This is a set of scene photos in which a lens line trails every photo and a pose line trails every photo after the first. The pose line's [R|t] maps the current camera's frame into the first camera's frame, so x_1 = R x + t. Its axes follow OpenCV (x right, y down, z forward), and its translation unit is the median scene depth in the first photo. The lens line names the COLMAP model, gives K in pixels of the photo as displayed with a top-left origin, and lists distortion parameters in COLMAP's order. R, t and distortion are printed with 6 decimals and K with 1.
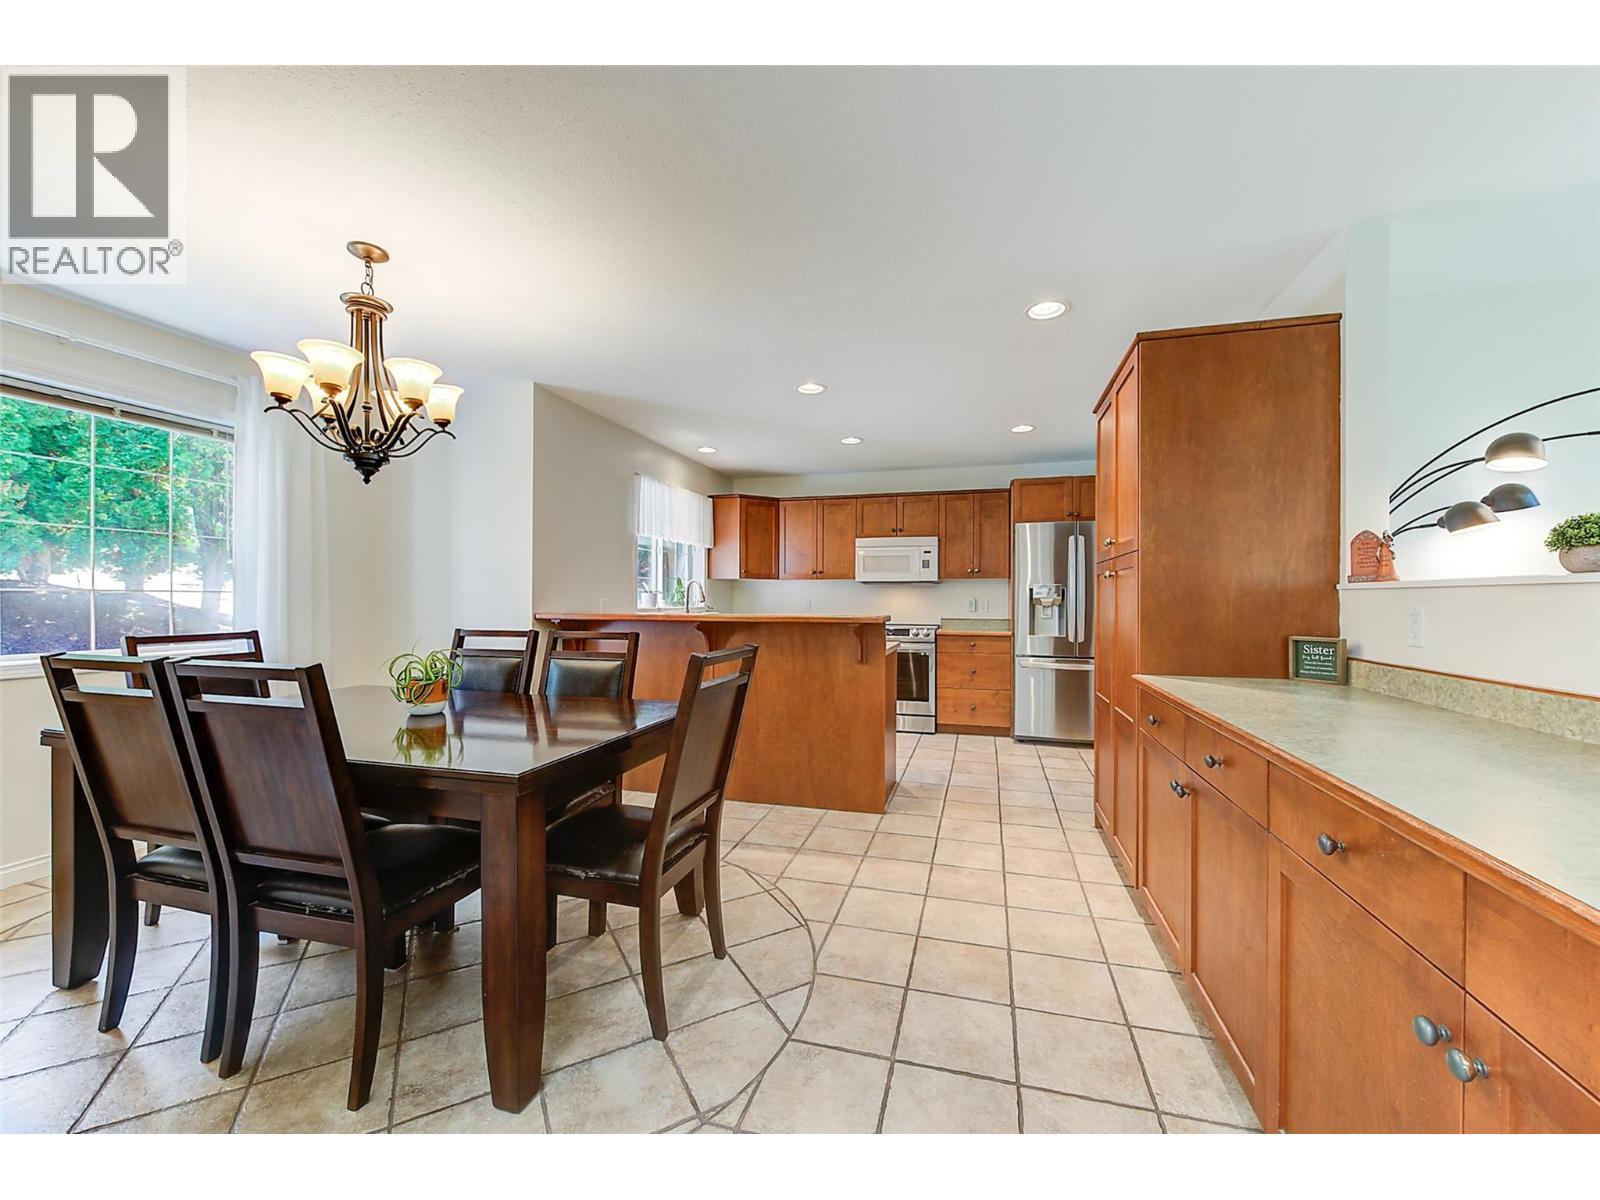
lens RADIAL K [[639.2, 0, 800.0], [0, 639.2, 600.0], [0, 0, 1]] dist [-0.000390, -0.000047]
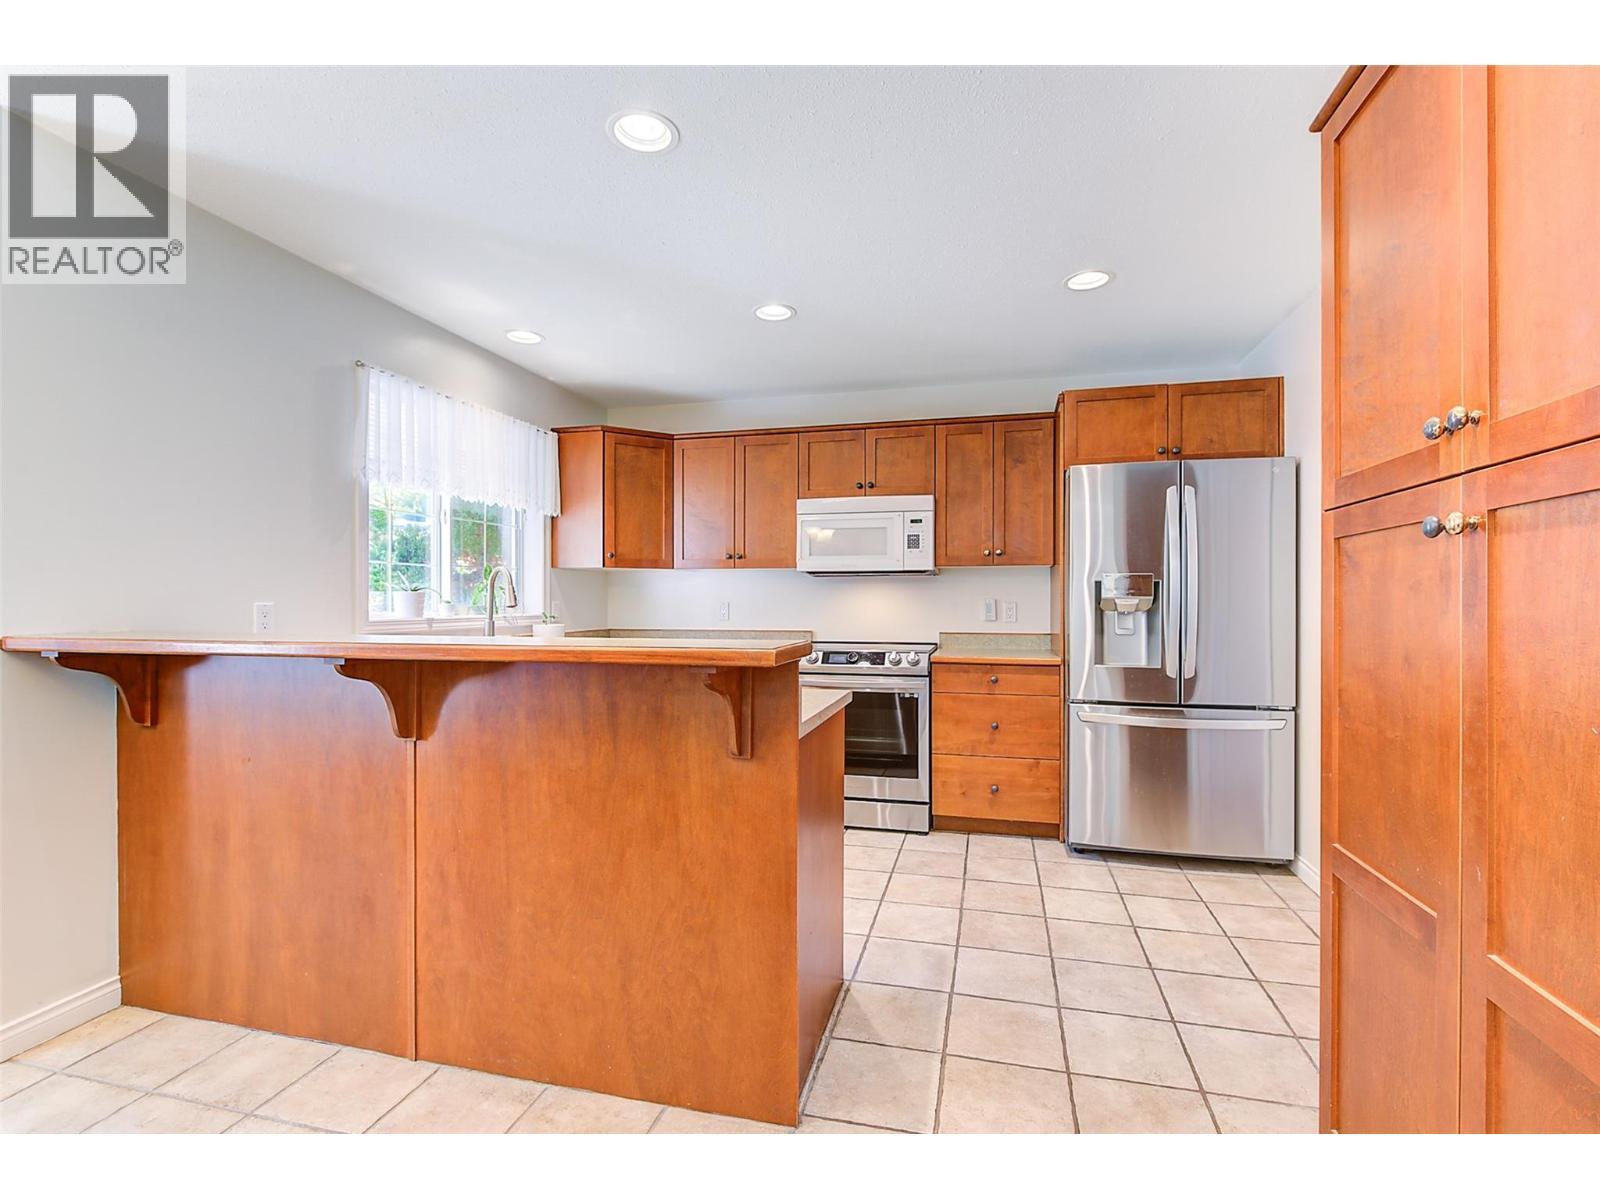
lens RADIAL K [[747.9, 0, 800.0], [0, 747.9, 600.0], [0, 0, 1]] dist [-0.003089, -0.000658]
pose [[0.999621, -0.002604, 0.027394, 0.076472], [0.002645, 0.999995, -0.001451, -0.001328], [-0.027390, 0.001523, 0.999624, 0.326187]]
